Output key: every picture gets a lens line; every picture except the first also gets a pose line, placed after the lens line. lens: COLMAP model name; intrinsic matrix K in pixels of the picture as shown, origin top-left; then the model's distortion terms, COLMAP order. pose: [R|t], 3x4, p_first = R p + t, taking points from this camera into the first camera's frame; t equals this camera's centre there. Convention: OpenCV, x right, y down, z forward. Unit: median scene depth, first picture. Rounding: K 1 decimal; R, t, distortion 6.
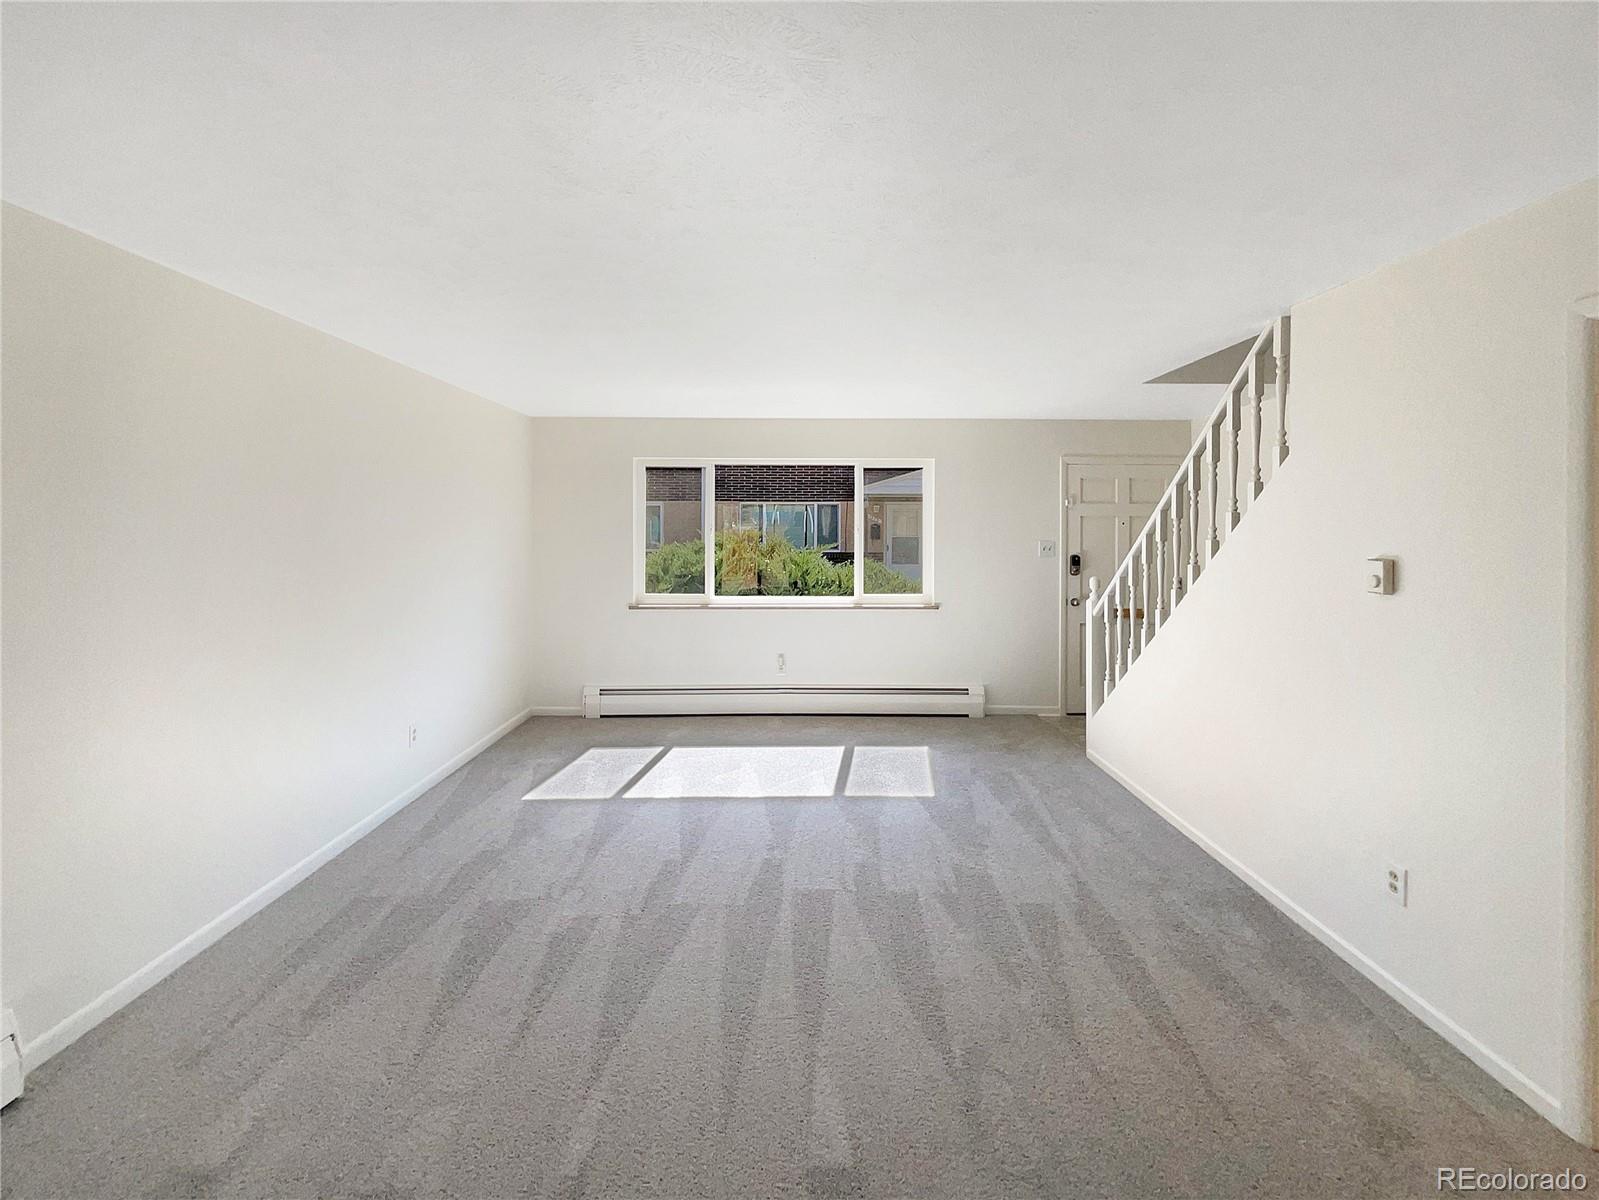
lens RADIAL K [[641.5, 0, 799.1], [0, 641.5, 613.4], [0, 0, 1]] dist [-0.009165, 0.000003]
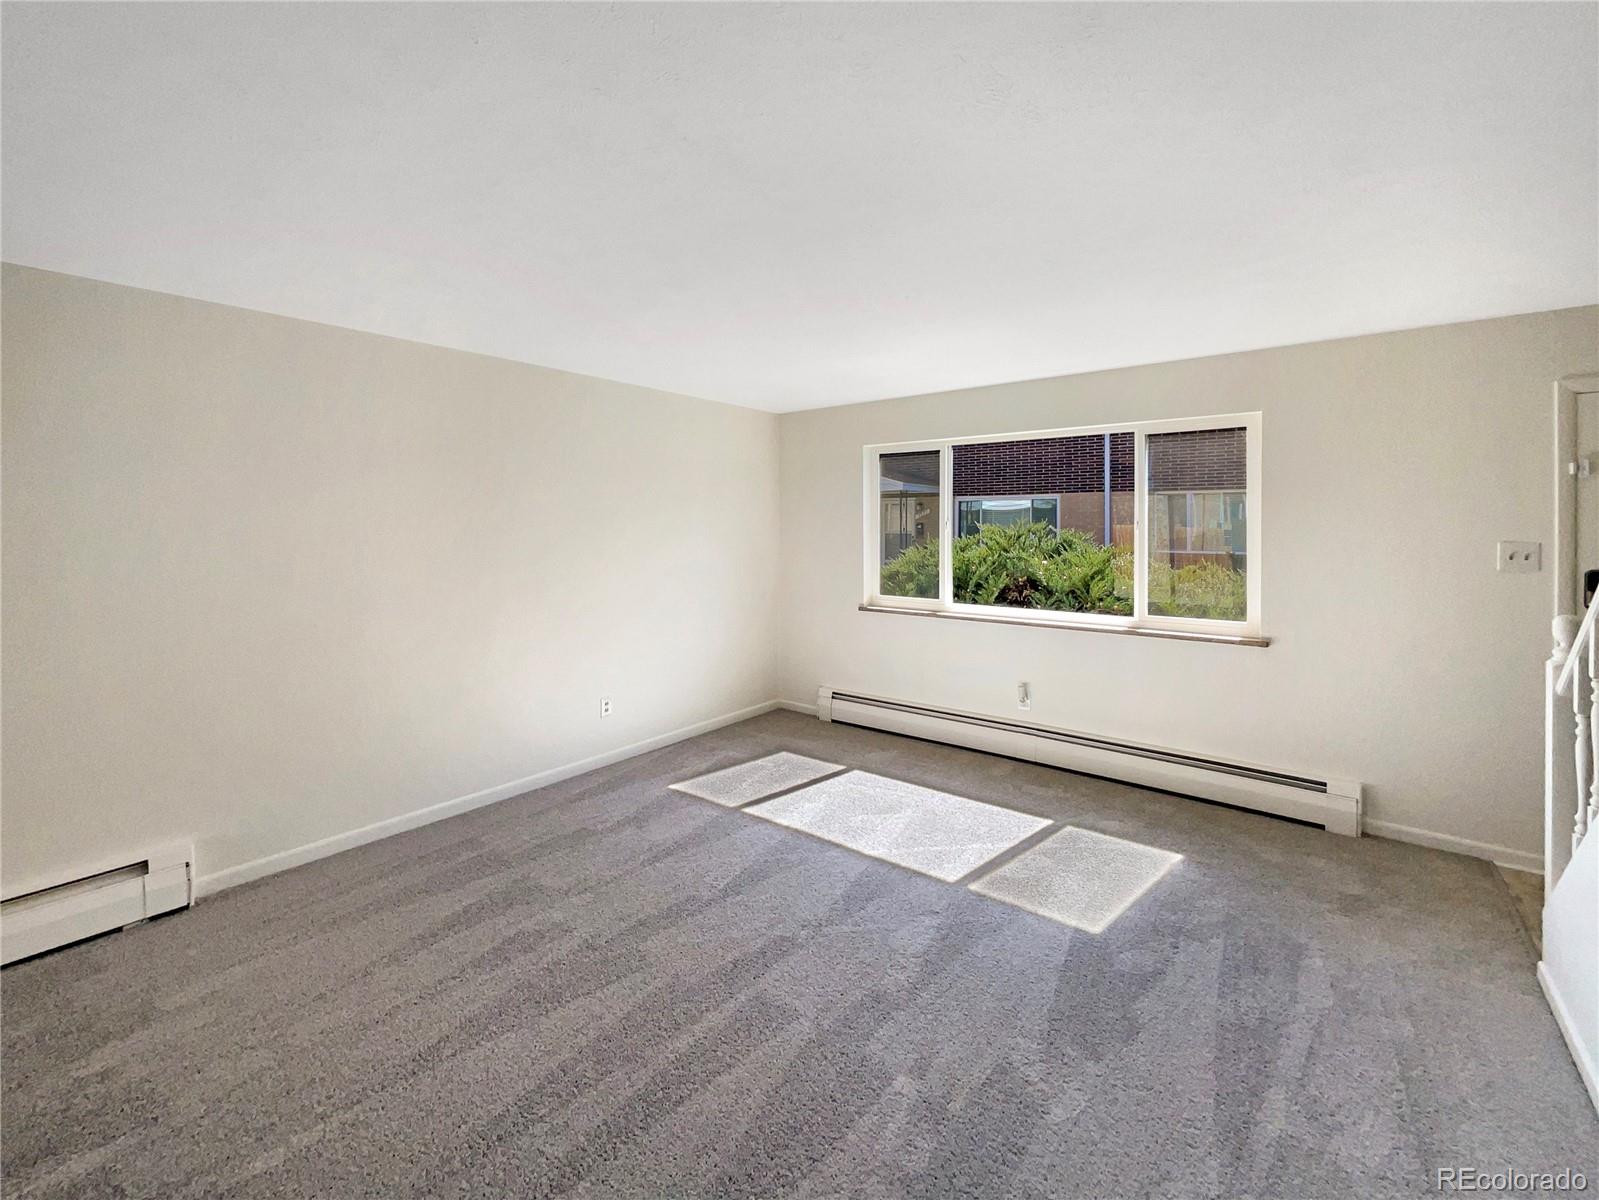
lens RADIAL K [[657.6, 0, 797.8], [0, 657.6, 605.6], [0, 0, 1]] dist [-0.000489, -0.000306]
pose [[0.789085, 0.071561, -0.610101, 0.276730], [-0.077912, 0.996829, 0.016153, -0.024837], [0.609323, 0.034788, 0.792159, 0.227809]]
